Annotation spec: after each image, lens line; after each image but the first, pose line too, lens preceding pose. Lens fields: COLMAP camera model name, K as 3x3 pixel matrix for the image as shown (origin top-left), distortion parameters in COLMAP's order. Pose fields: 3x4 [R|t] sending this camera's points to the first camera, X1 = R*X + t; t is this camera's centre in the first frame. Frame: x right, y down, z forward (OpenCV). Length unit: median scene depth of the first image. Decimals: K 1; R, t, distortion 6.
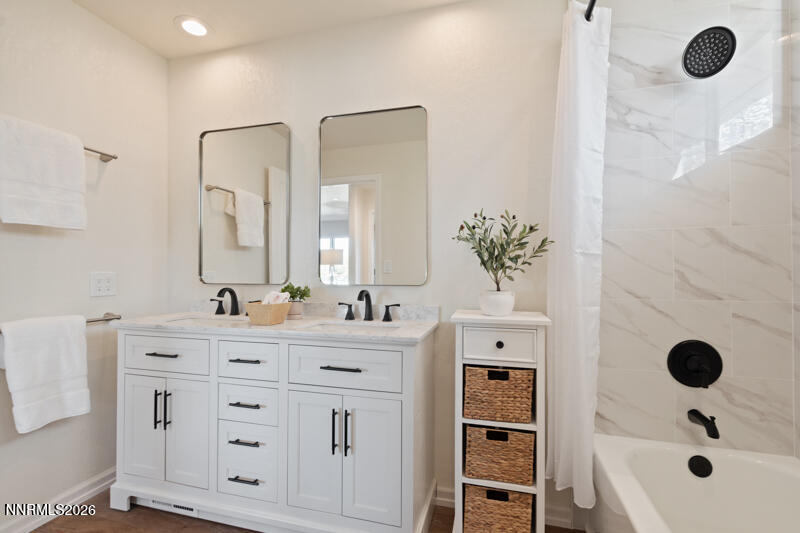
lens RADIAL K [[359.0, 0, 402.2], [0, 359.0, 267.9], [0, 0, 1]] dist [0.003996, -0.000630]
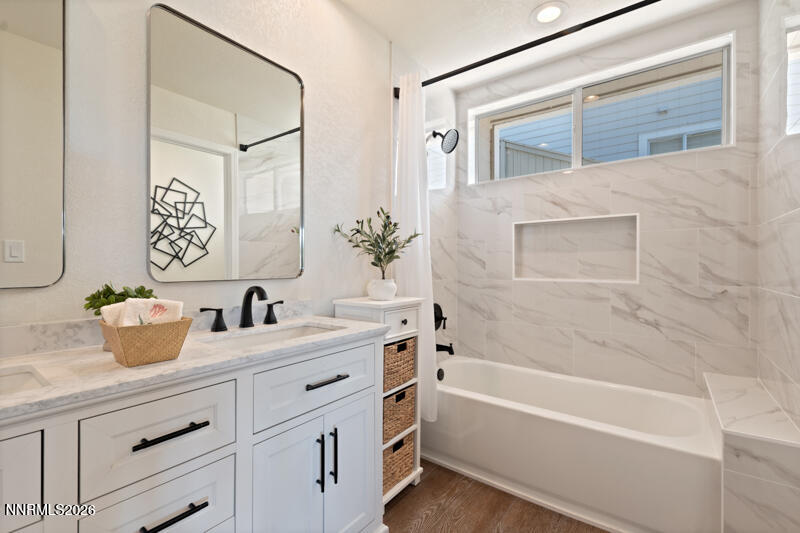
lens RADIAL K [[359.0, 0, 402.2], [0, 359.0, 267.9], [0, 0, 1]] dist [0.003996, -0.000630]
pose [[0.352808, -0.004642, 0.935684, -0.866708], [-0.012247, 0.999879, 0.009578, 0.016751], [-0.935616, -0.014839, 0.352708, 0.565369]]
